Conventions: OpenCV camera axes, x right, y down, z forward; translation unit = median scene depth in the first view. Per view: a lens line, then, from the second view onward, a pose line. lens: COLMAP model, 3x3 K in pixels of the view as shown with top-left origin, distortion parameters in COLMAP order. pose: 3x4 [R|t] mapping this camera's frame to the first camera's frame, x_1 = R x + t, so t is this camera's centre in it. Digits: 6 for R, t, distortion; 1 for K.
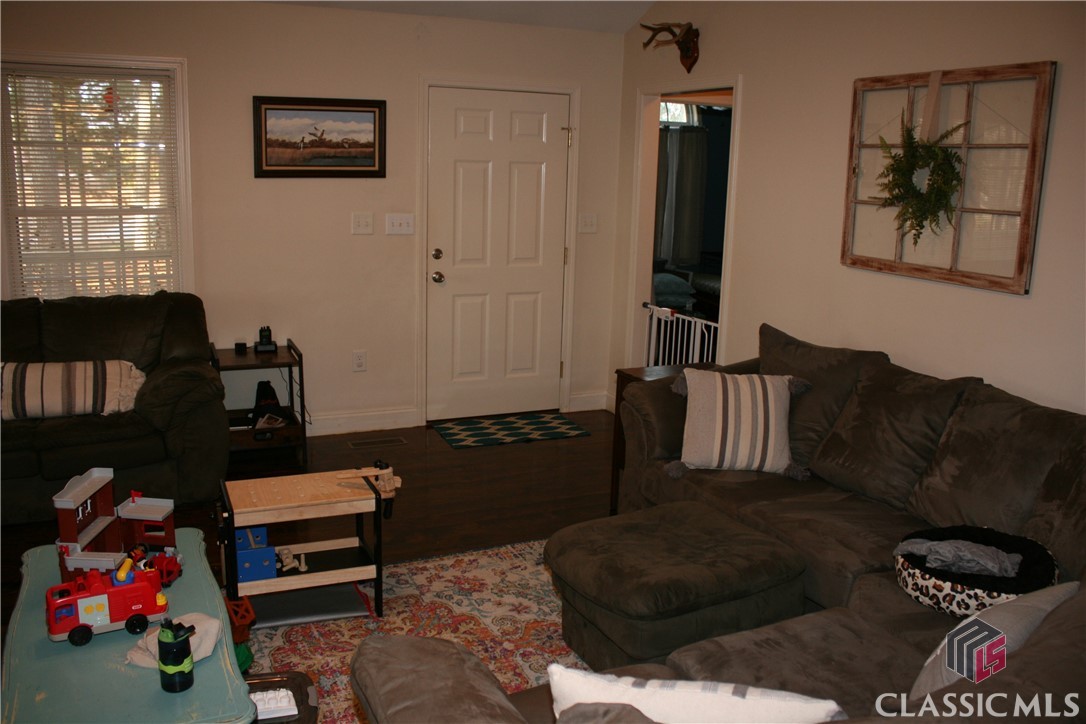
lens RADIAL K [[950.0, 0, 541.9], [0, 950.0, 337.4], [0, 0, 1]] dist [-0.003185, -0.001278]
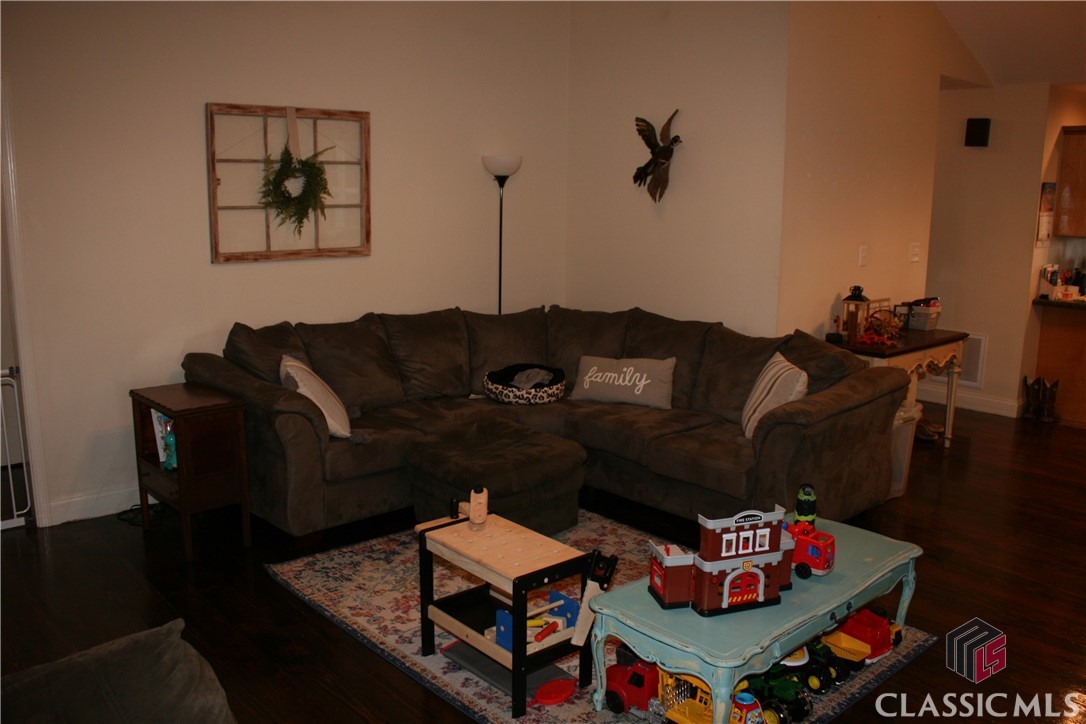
lens RADIAL K [[911.6, 0, 543.0], [0, 911.6, 362.0], [0, 0, 1]] dist [-0.001642, -0.001916]
pose [[-0.304869, -0.207752, 0.929459, -0.979619], [0.169695, 0.948453, 0.267659, -0.218487], [-0.937155, 0.239325, -0.253899, 1.065459]]
